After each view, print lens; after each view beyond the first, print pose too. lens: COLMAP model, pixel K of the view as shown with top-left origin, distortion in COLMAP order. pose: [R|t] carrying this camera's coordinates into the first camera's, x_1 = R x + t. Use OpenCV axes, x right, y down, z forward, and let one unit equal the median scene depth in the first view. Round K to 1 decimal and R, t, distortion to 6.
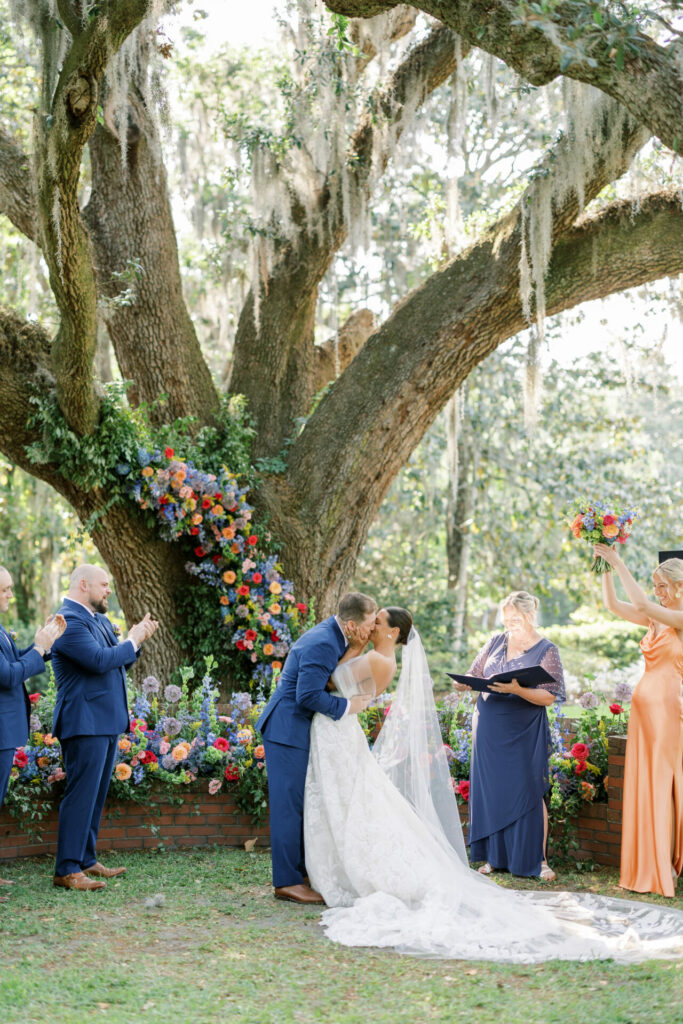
lens RADIAL K [[1474.2, 0, 341.5], [0, 1474.2, 512.0], [0, 0, 1]] dist [-0.142977, 0.002104]
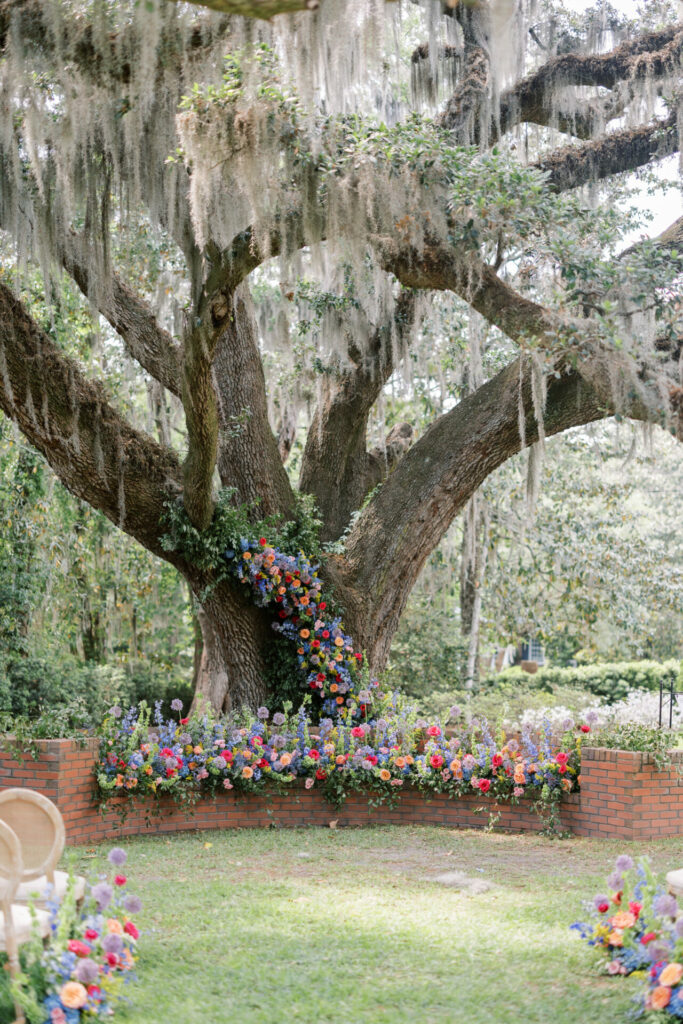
lens RADIAL K [[1474.2, 0, 341.5], [0, 1474.2, 512.0], [0, 0, 1]] dist [-0.142977, 0.002104]
pose [[0.999978, 0.004734, -0.004743, -0.037081], [-0.004850, 0.999681, -0.024773, -0.032863], [0.004625, 0.024795, 0.999682, -0.335797]]
